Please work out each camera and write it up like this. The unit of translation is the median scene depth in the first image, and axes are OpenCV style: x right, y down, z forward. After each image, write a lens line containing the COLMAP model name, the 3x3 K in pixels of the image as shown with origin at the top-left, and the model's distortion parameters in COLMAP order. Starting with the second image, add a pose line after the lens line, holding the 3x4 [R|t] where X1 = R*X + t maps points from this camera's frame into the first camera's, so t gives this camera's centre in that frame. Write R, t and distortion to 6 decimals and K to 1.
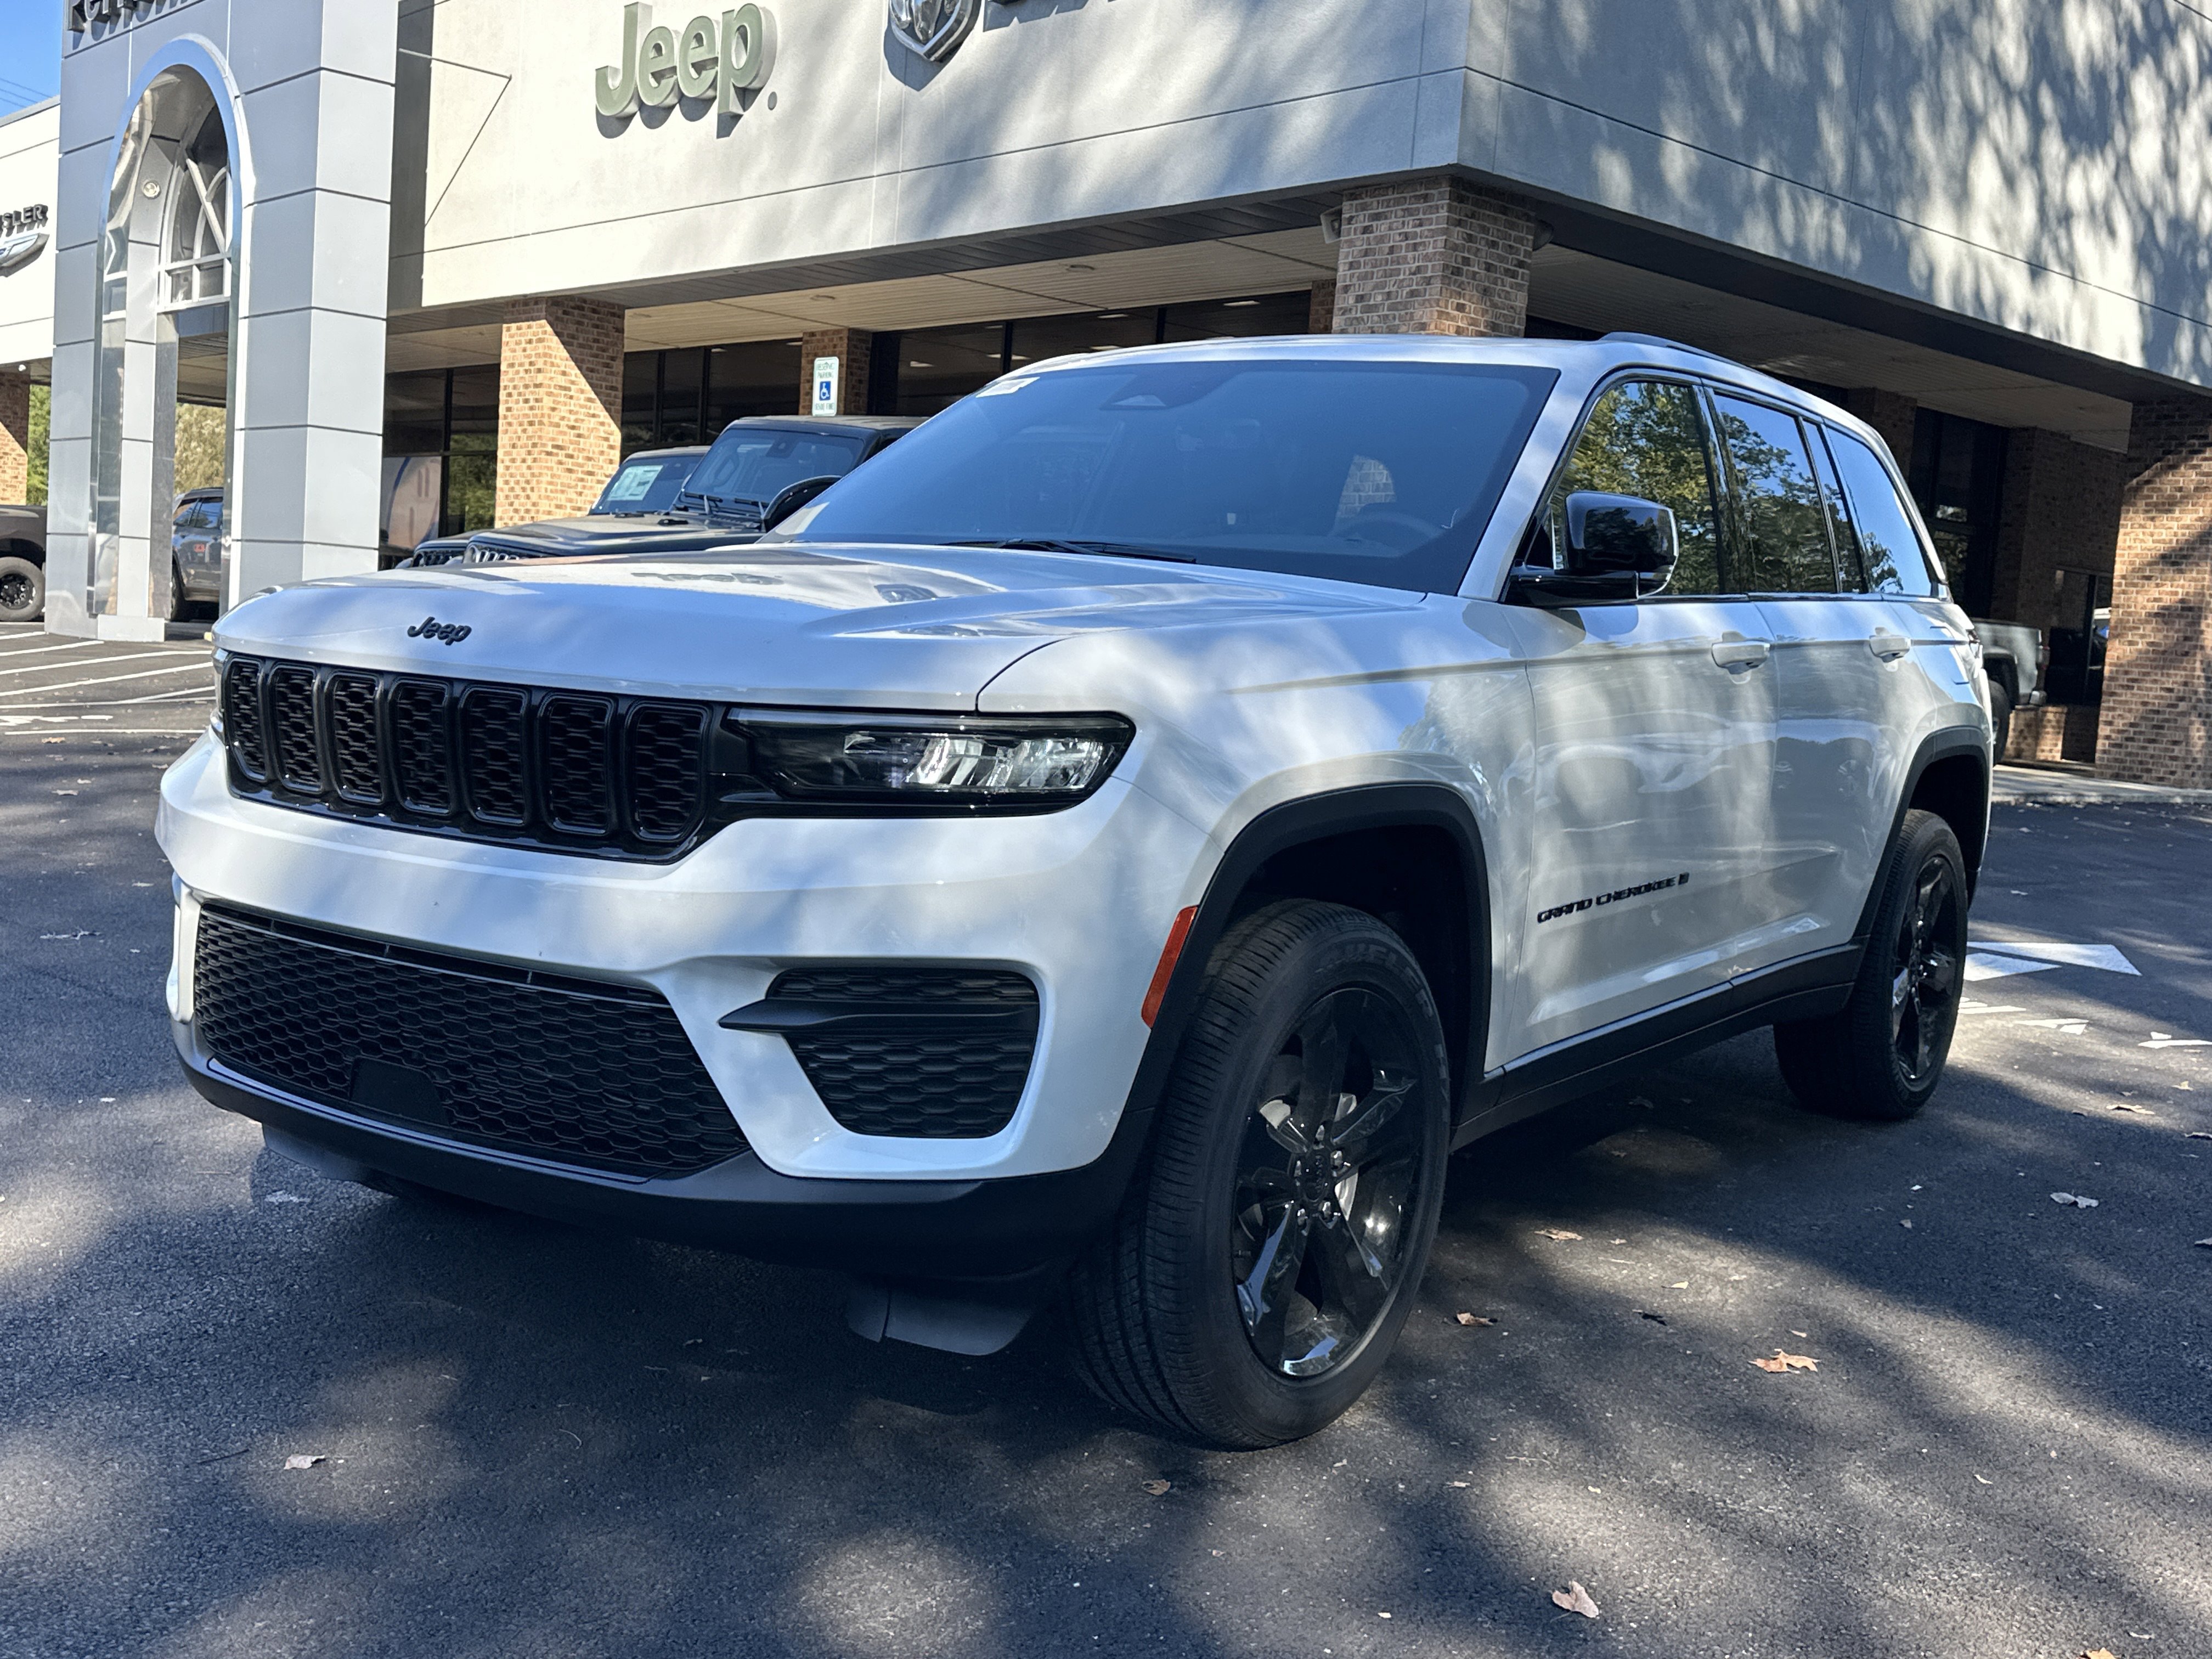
lens RADIAL K [[2234.8, 0, 1099.2], [0, 2234.8, 849.1], [0, 0, 1]] dist [0.152305, -0.303339]
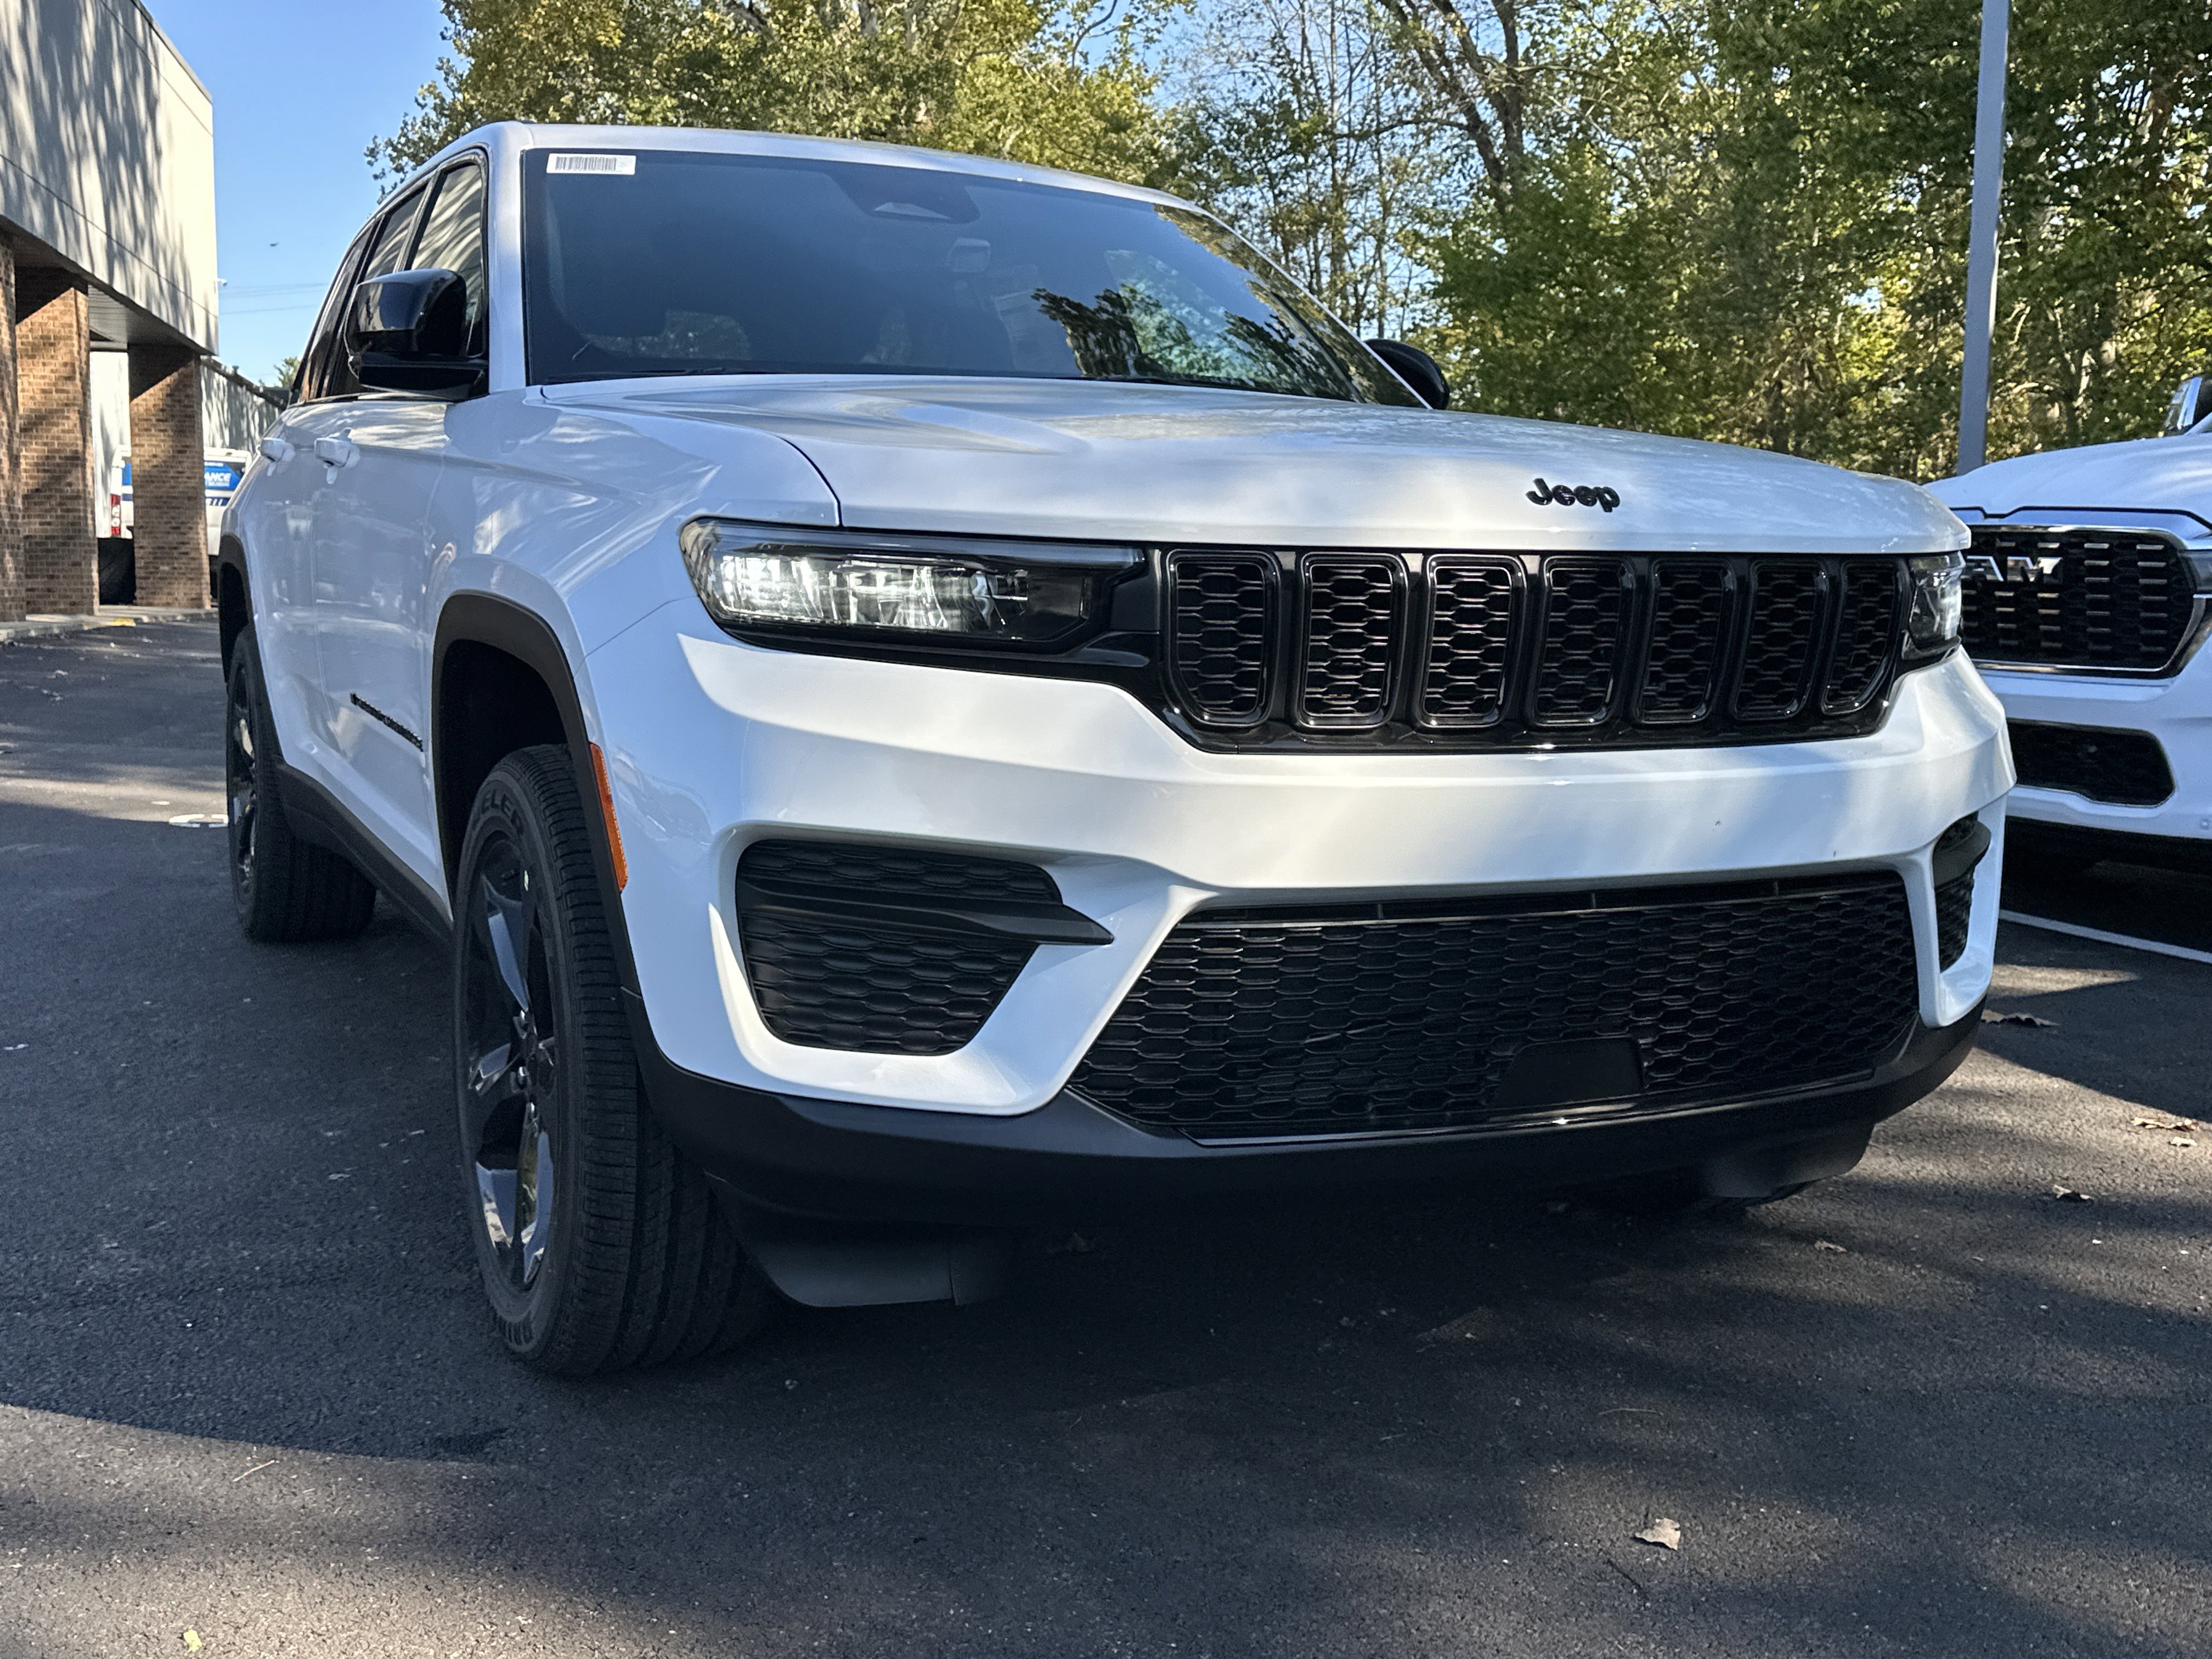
lens RADIAL K [[2234.8, 0, 1099.2], [0, 2234.8, 849.1], [0, 0, 1]] dist [0.152305, -0.303339]
pose [[0.497642, -0.166015, 0.851347, -0.234156], [0.102268, 0.985897, 0.132473, -0.020975], [-0.861333, 0.021141, 0.507602, 0.162486]]
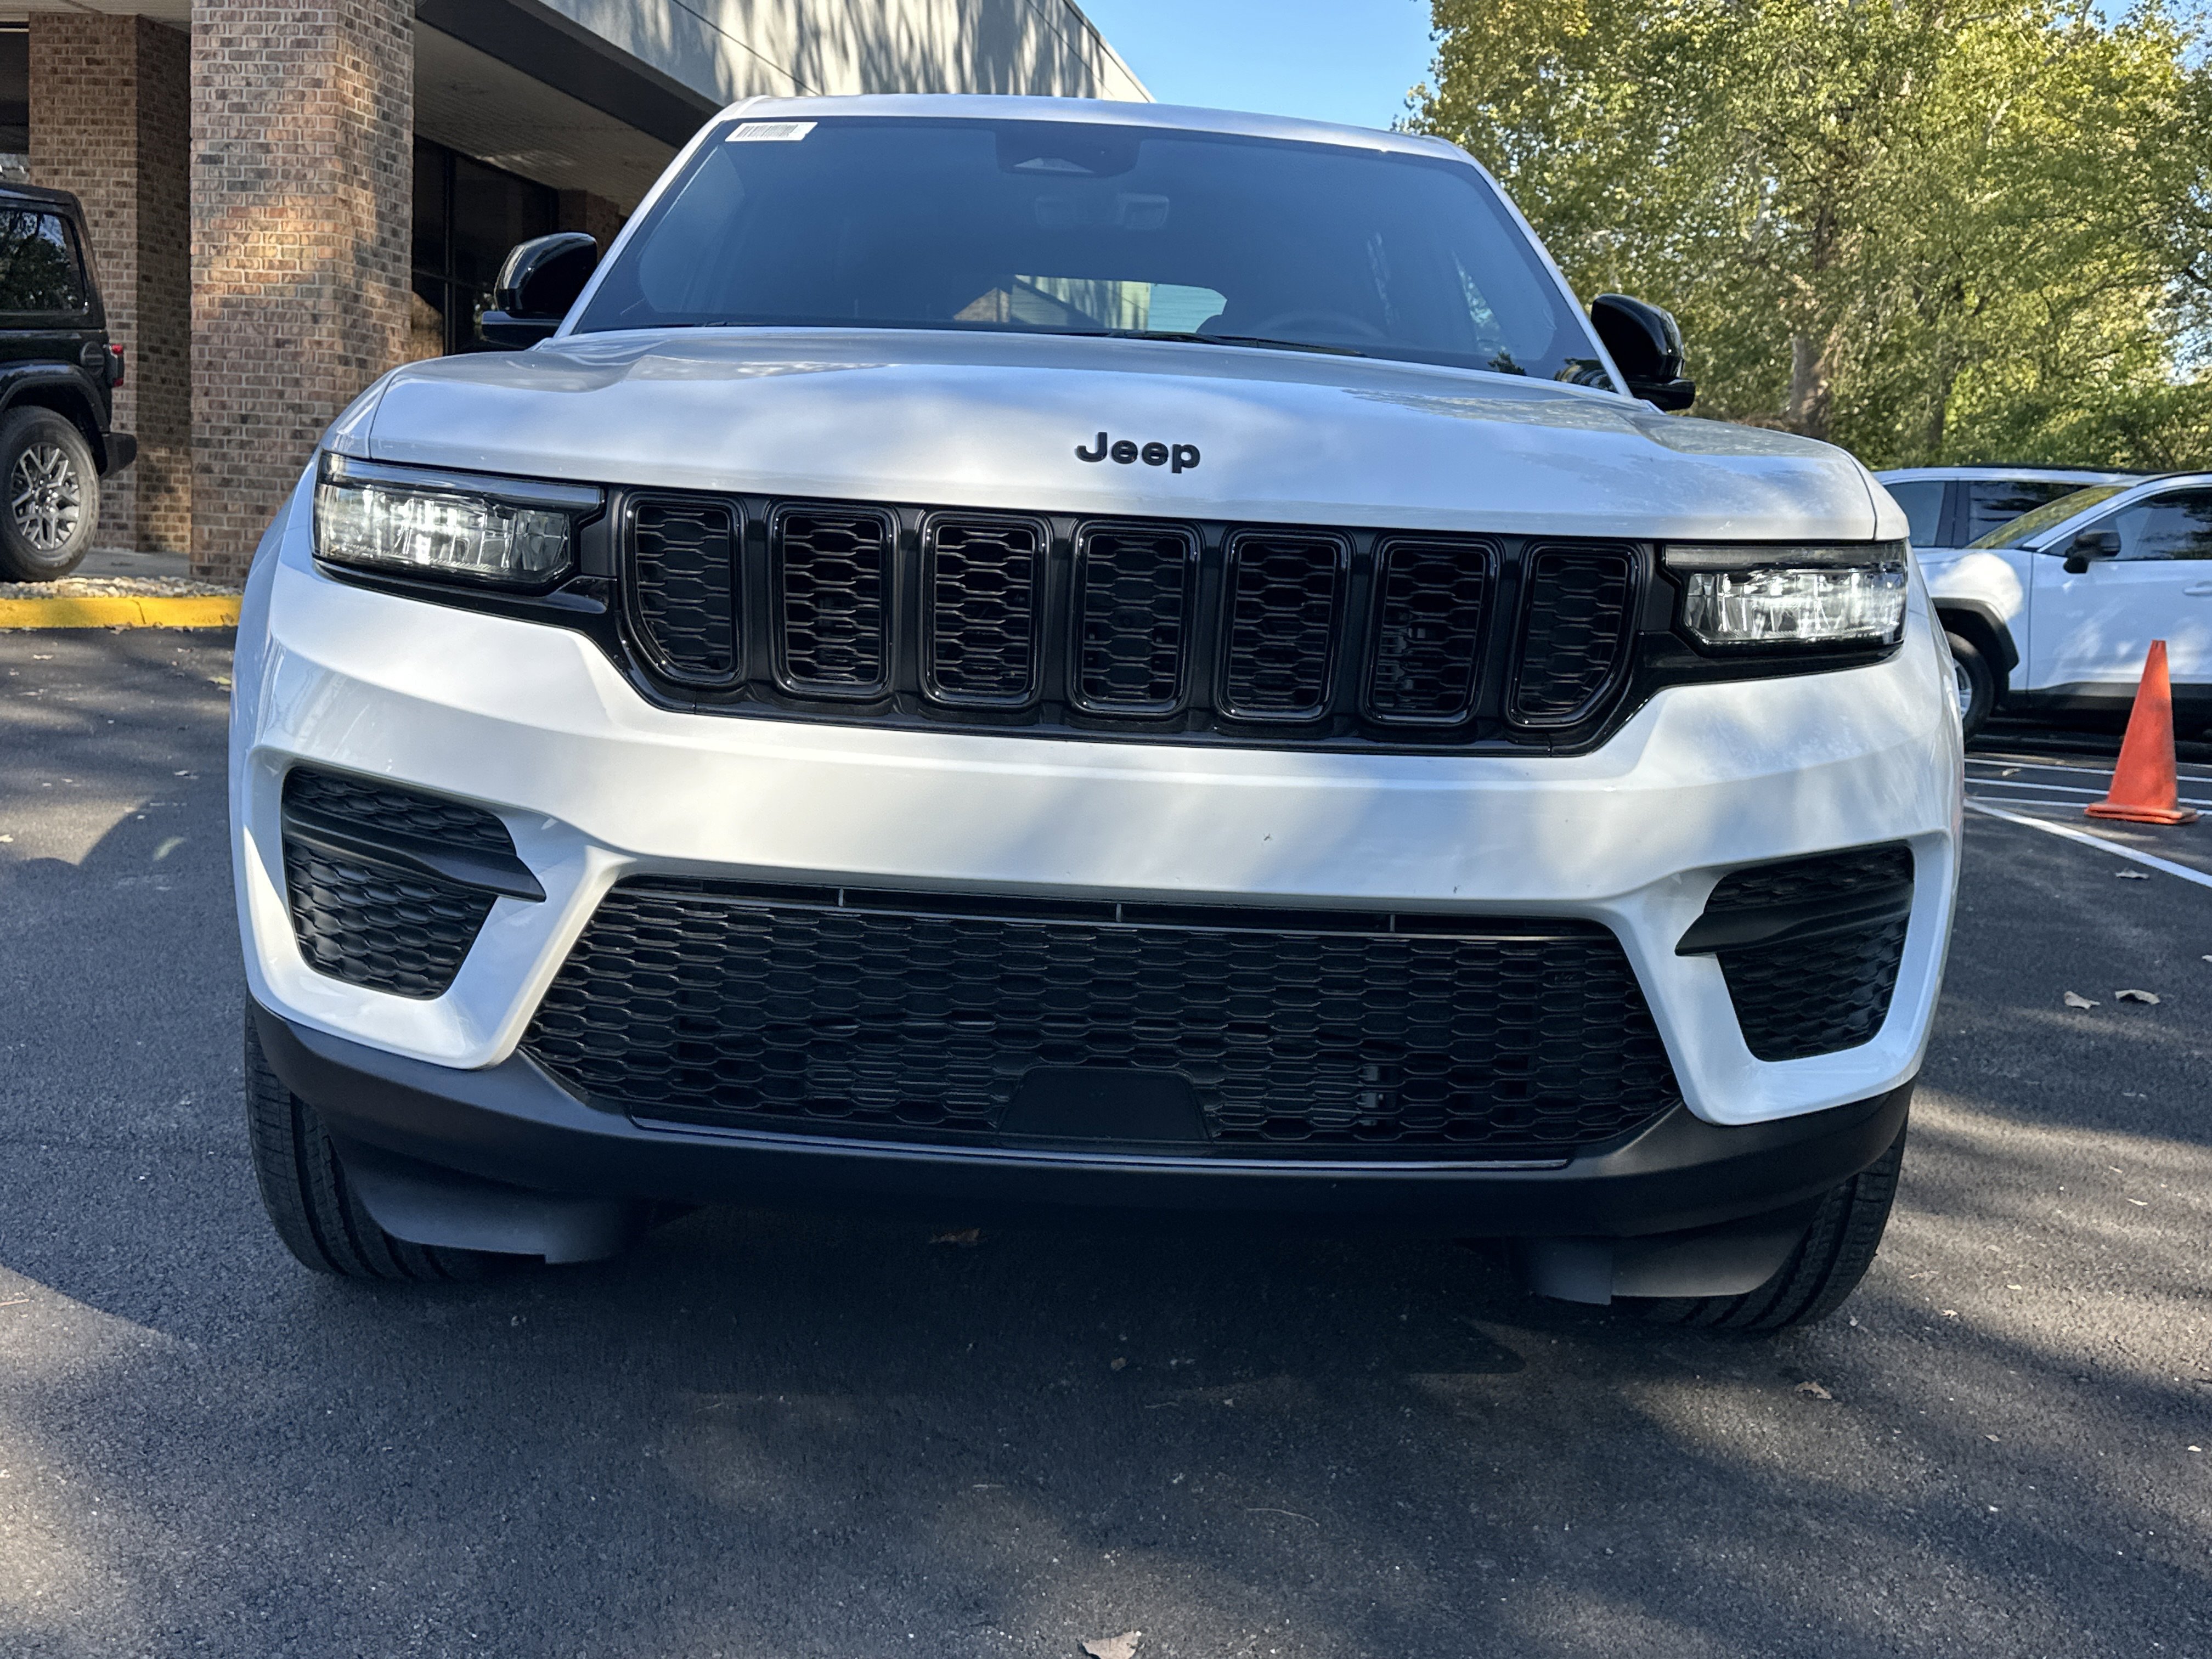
lens RADIAL K [[2223.7, 0, 1106.0], [0, 2223.7, 829.5], [0, 0, 1]] dist [0.149269, -0.244987]
pose [[0.804138, -0.104438, 0.585197, -0.156851], [0.059176, 0.993620, 0.096012, -0.010371], [-0.591490, -0.042578, 0.805187, 0.096988]]
